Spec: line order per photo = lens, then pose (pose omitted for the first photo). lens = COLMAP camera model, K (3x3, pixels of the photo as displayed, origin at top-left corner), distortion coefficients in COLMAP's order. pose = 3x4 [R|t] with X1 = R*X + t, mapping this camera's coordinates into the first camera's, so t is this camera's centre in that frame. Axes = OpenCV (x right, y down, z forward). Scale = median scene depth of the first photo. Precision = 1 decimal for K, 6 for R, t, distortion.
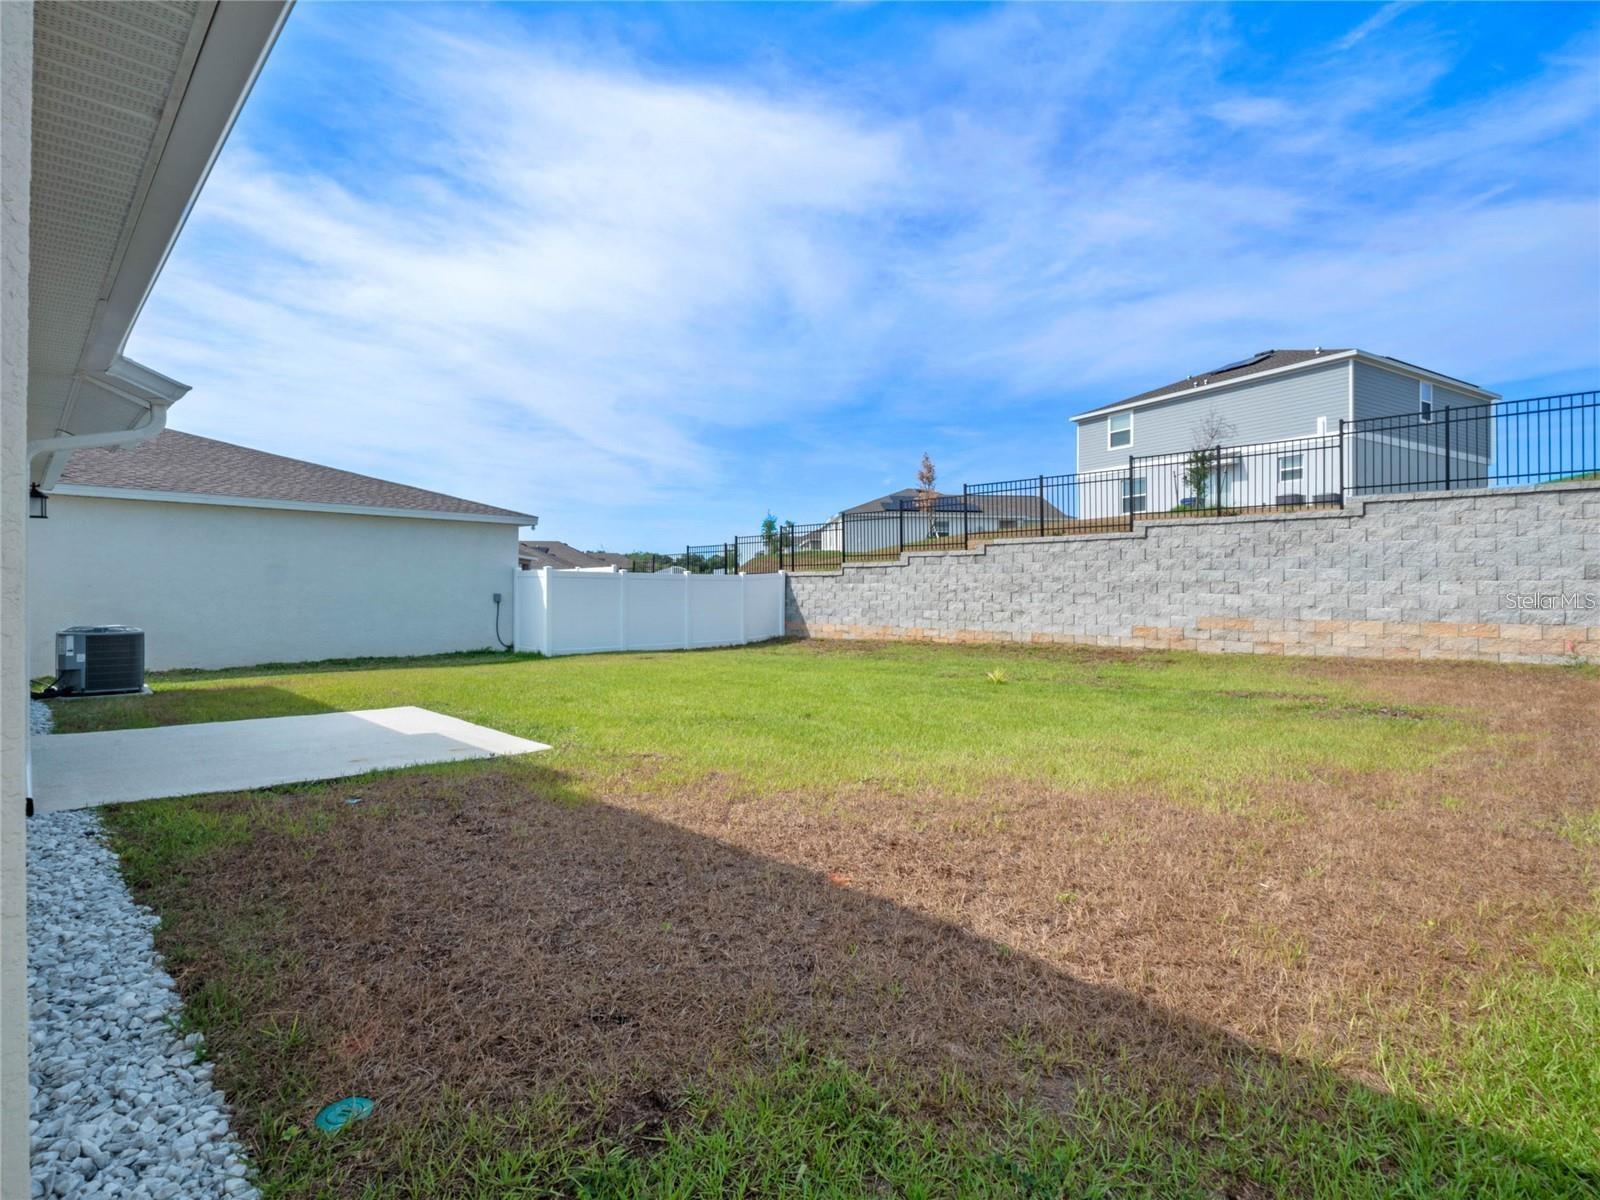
lens RADIAL K [[778.9, 0, 798.2], [0, 778.9, 589.6], [0, 0, 1]] dist [-0.005003, -0.002989]
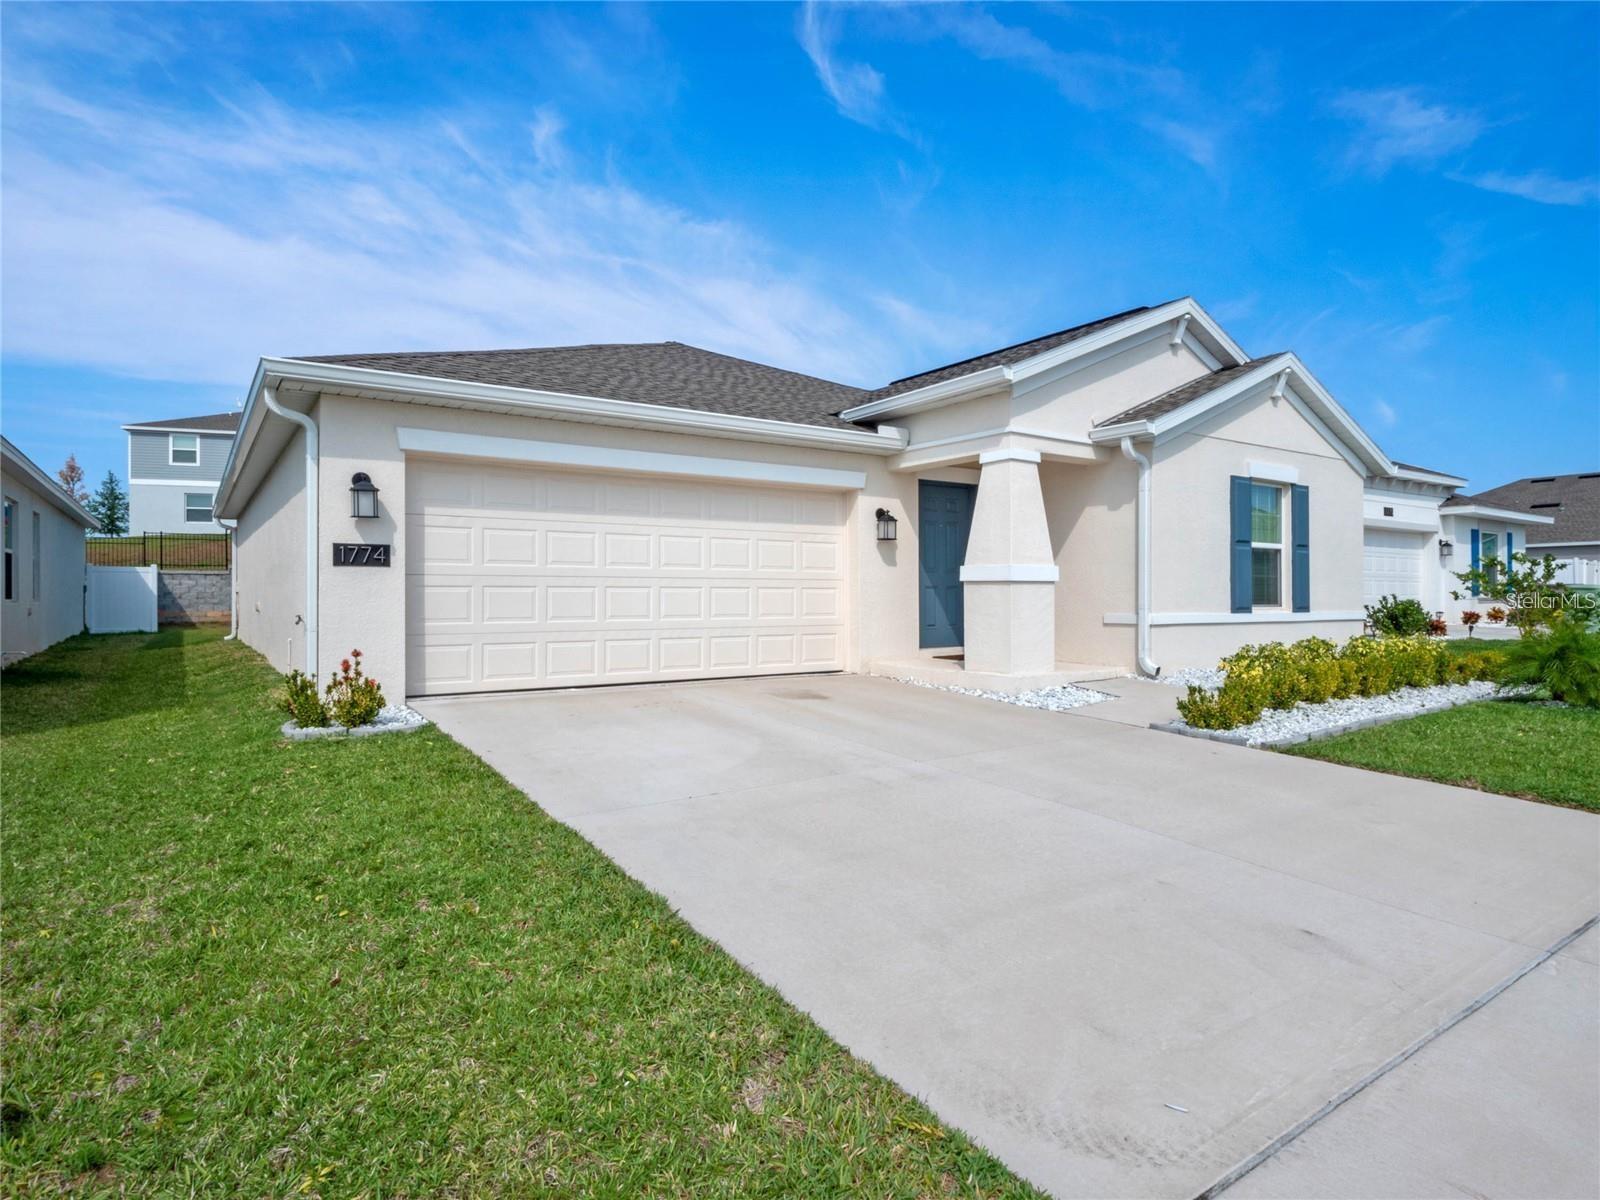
lens RADIAL K [[901.9, 0, 800.6], [0, 901.9, 599.6], [0, 0, 1]] dist [-0.000109, -0.000009]
pose [[0.194049, -0.001654, 0.980990, -0.726120], [-0.004786, 0.999985, 0.002633, 0.009330], [-0.980980, -0.005206, 0.194038, -0.153447]]
